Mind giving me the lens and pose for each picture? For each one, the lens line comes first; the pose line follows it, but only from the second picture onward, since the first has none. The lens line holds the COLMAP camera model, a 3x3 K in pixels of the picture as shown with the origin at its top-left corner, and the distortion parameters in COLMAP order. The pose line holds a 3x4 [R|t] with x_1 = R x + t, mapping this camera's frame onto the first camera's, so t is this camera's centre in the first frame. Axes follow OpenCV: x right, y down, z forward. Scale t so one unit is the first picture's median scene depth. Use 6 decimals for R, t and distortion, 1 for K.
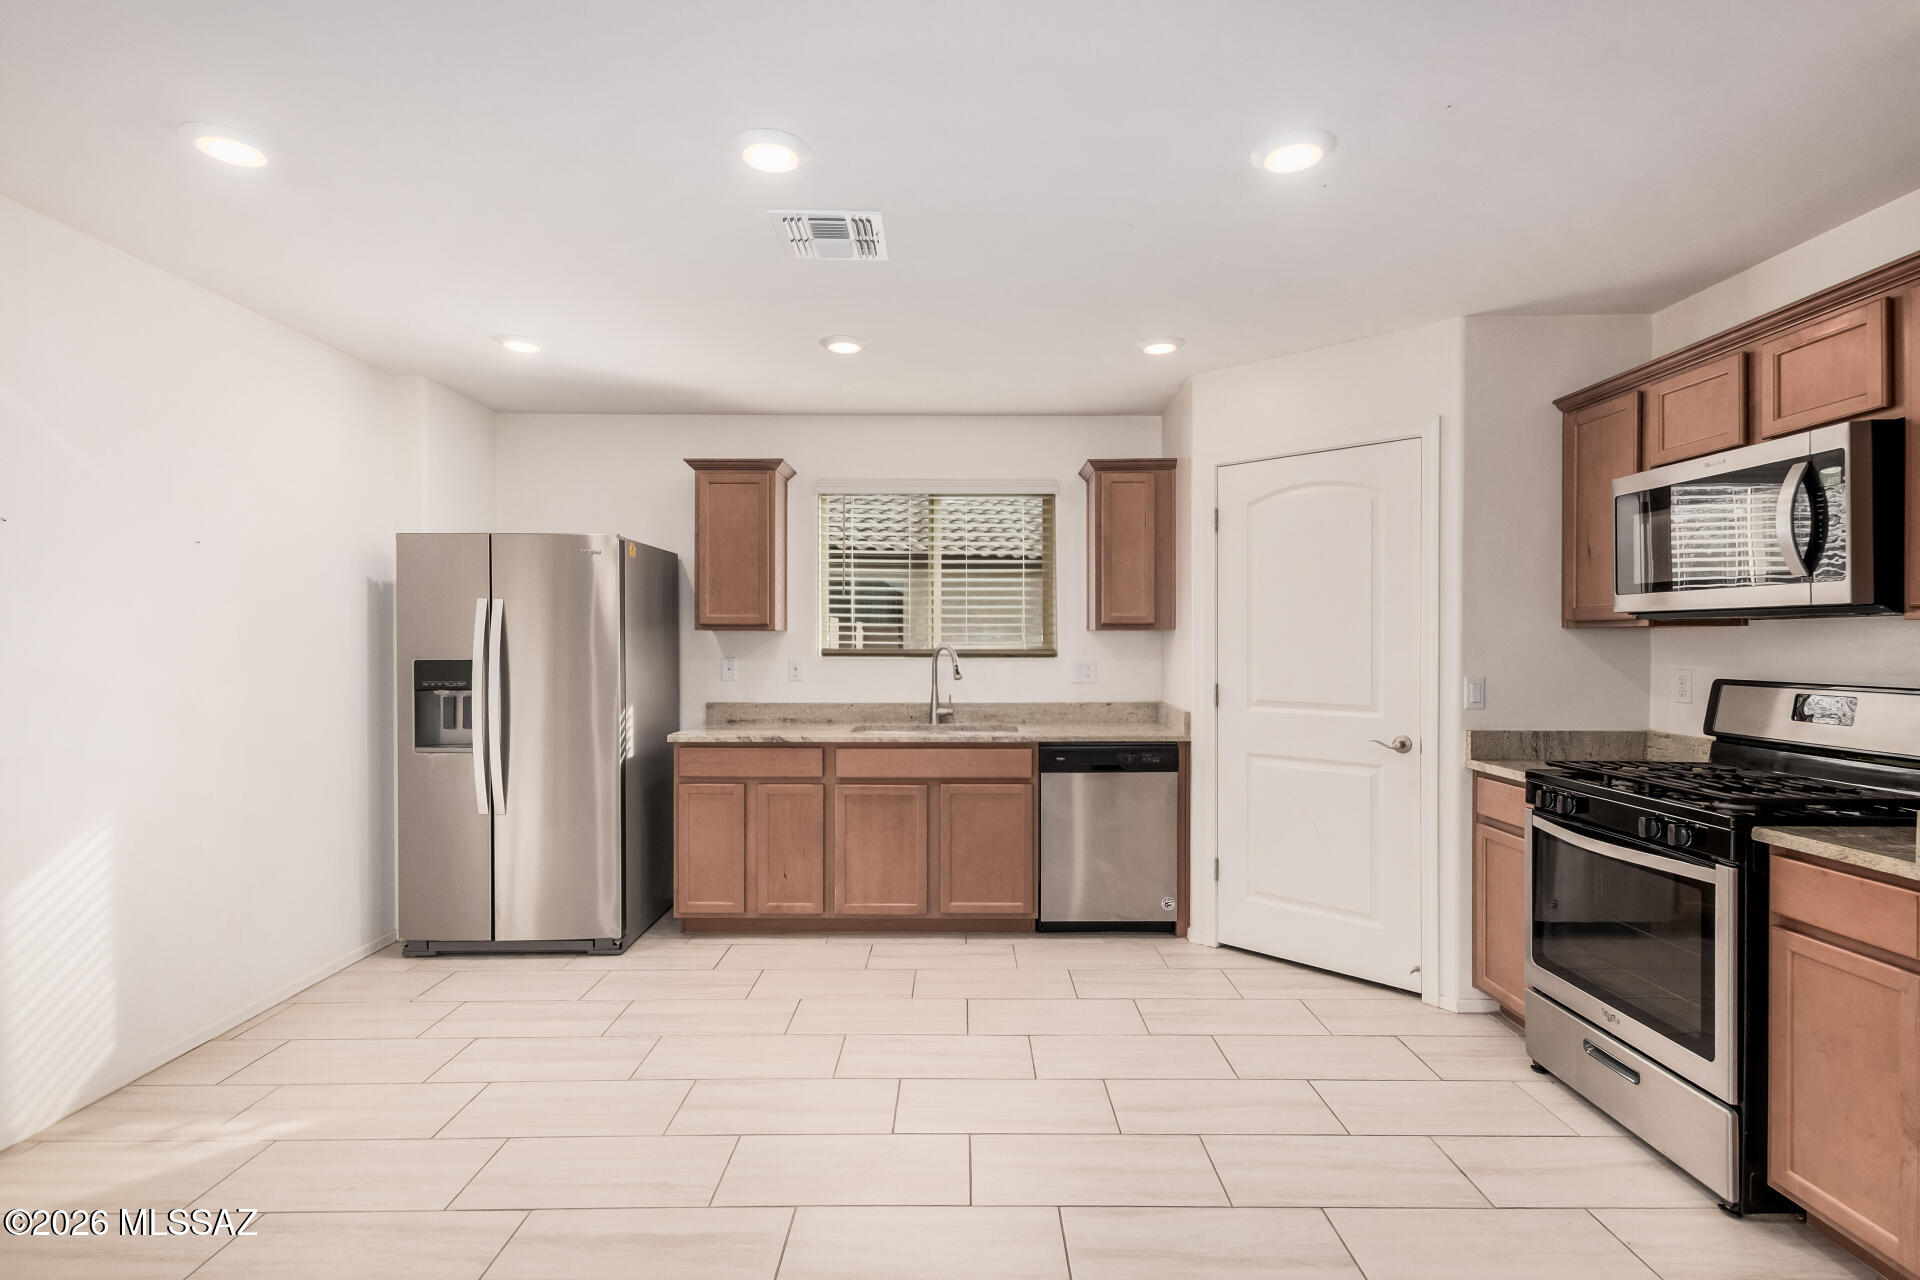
lens RADIAL K [[916.3, 0, 960.8], [0, 916.3, 648.8], [0, 0, 1]] dist [0.001924, 0.000378]
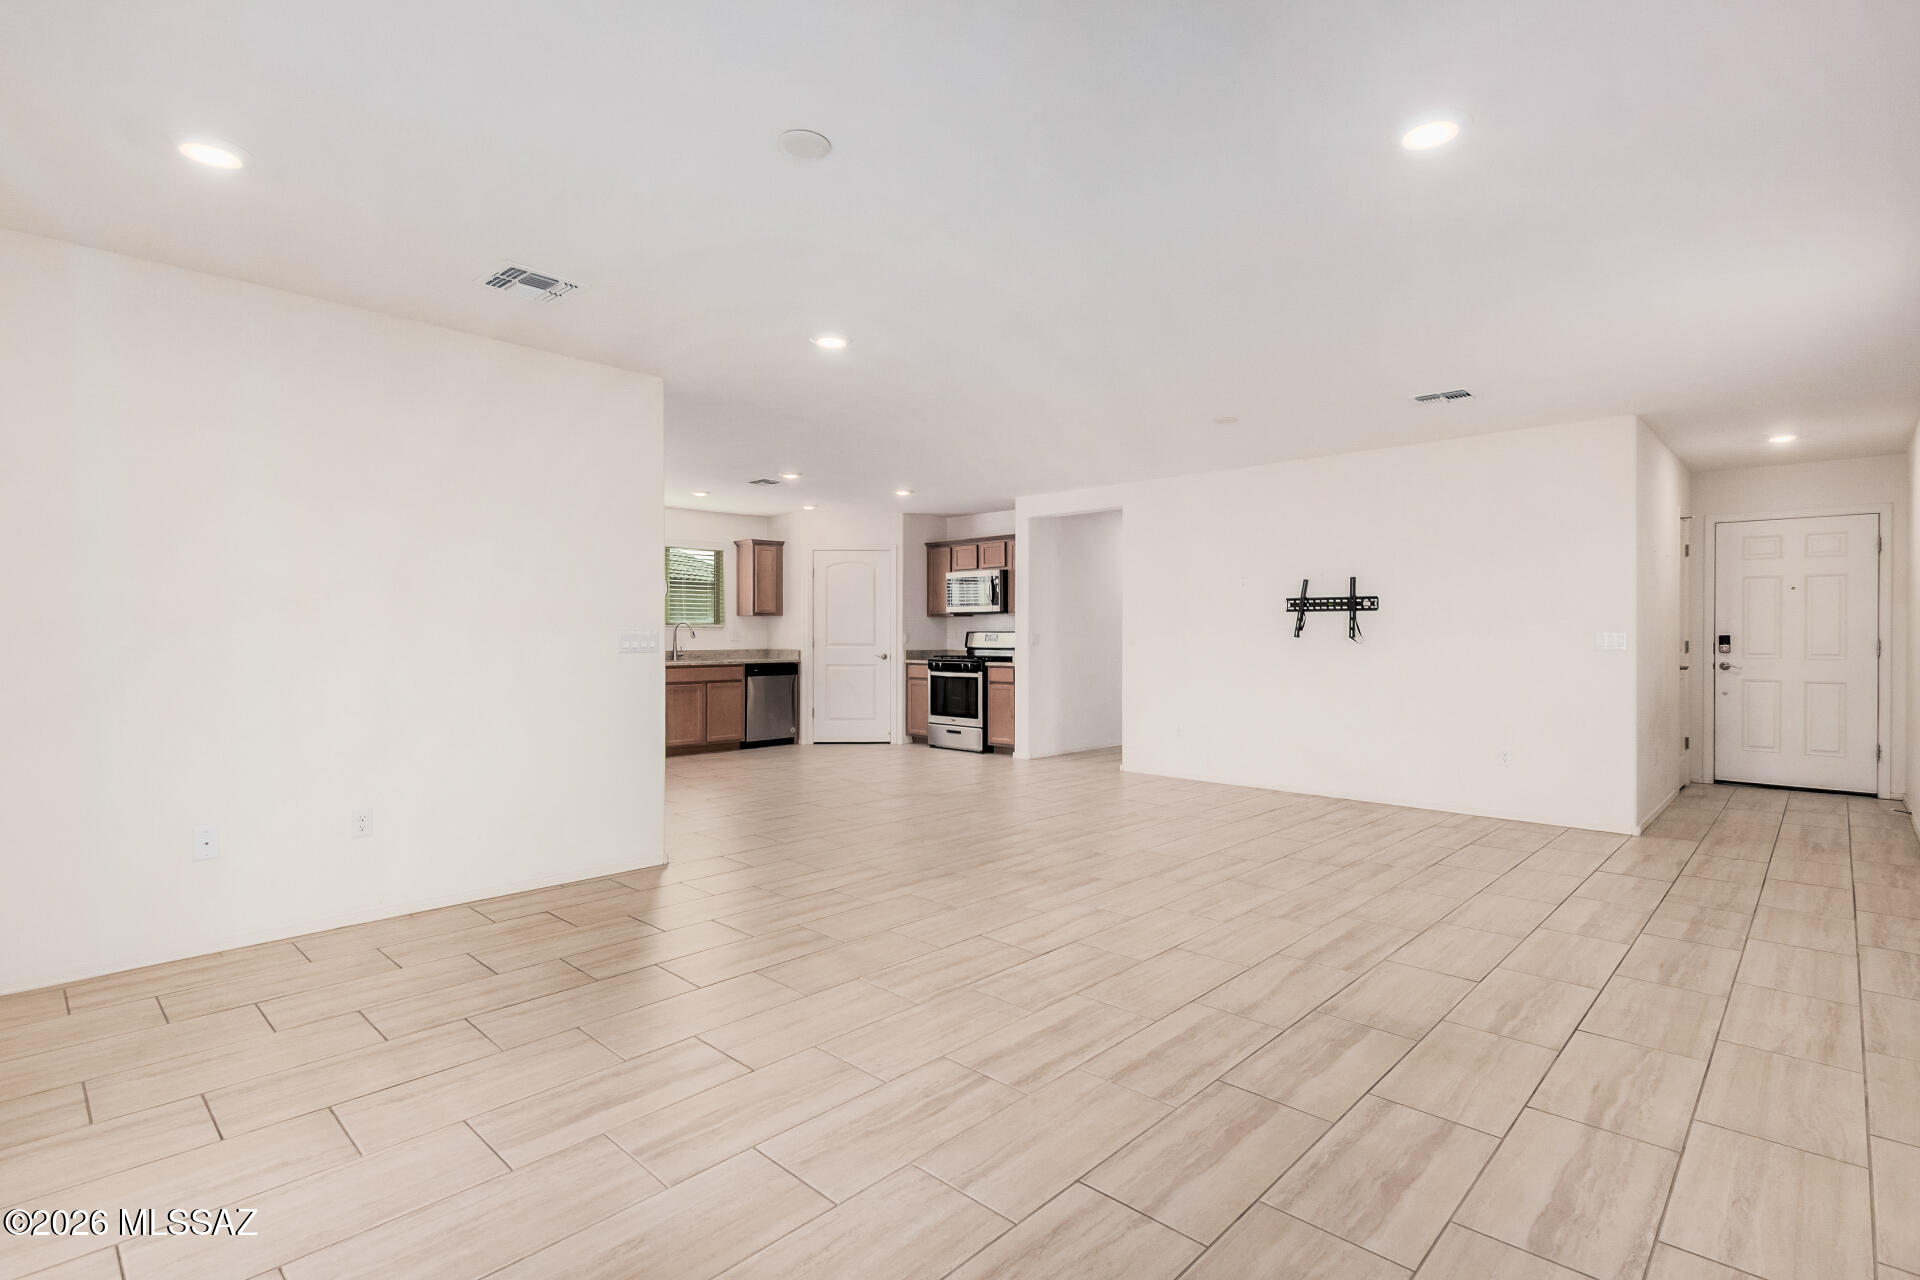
lens RADIAL K [[917.7, 0, 965.2], [0, 917.7, 634.0], [0, 0, 1]] dist [0.009606, -0.000149]
pose [[0.691694, -0.000263, 0.722191, -1.203742], [0.005471, 0.999973, -0.004876, 0.041485], [-0.722170, 0.007323, 0.691676, -0.996236]]
